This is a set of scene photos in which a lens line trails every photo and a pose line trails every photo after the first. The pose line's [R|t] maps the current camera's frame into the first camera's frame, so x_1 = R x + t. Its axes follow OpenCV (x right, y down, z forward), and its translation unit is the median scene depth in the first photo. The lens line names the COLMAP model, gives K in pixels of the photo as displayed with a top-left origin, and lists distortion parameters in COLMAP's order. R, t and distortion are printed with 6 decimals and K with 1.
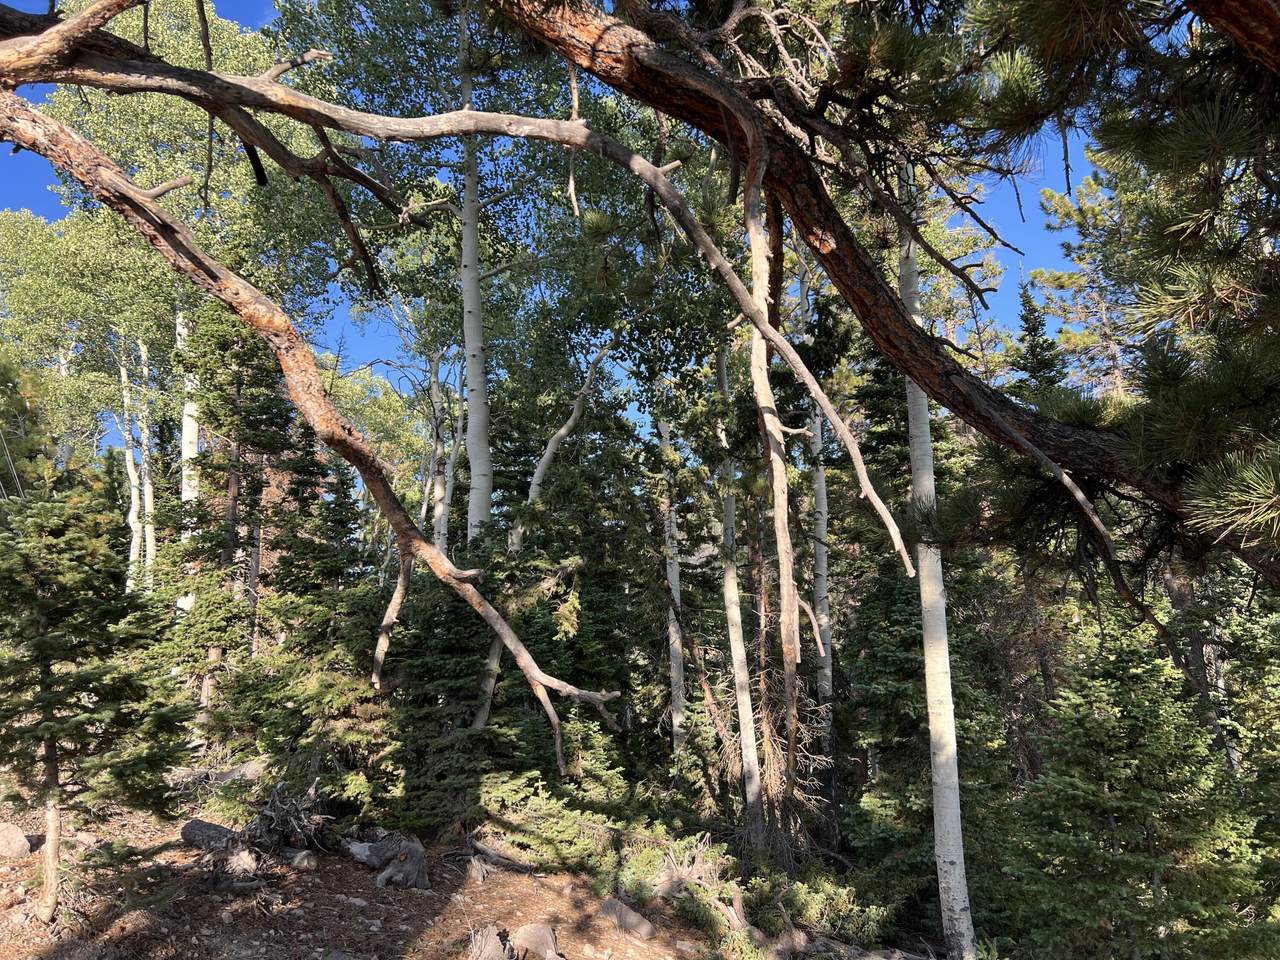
lens RADIAL K [[945.0, 0, 640.0], [0, 945.0, 480.0], [0, 0, 1]] dist [0.028395, -0.005588]
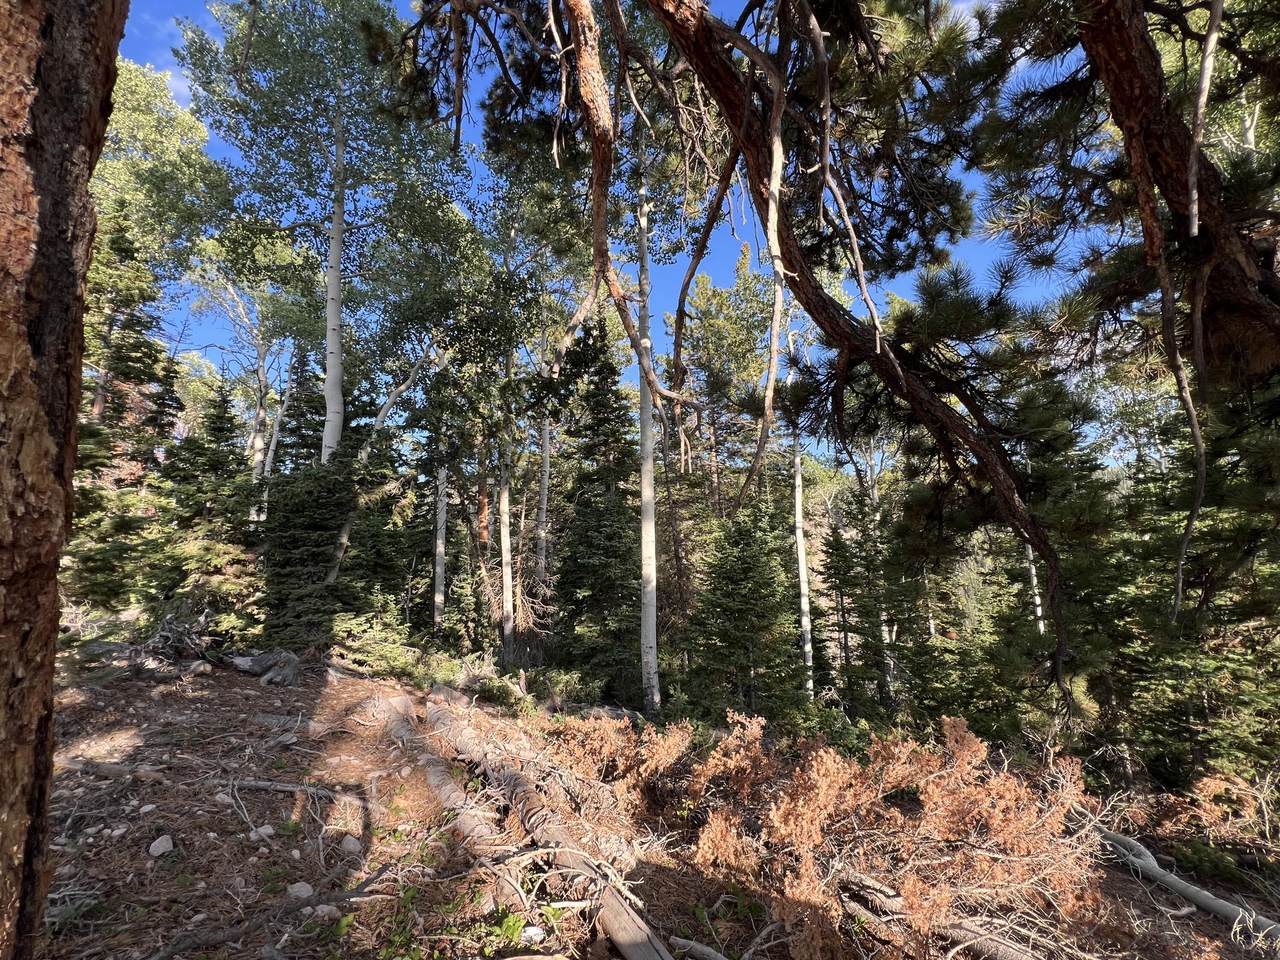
lens RADIAL K [[559.7, 0, 640.0], [0, 559.7, 480.0], [0, 0, 1]] dist [0.000092, -0.000175]
pose [[0.910892, 0.076301, 0.405529, -0.100803], [-0.081054, 0.996695, -0.005468, 0.075625], [-0.404606, -0.027890, 0.914066, 0.051364]]
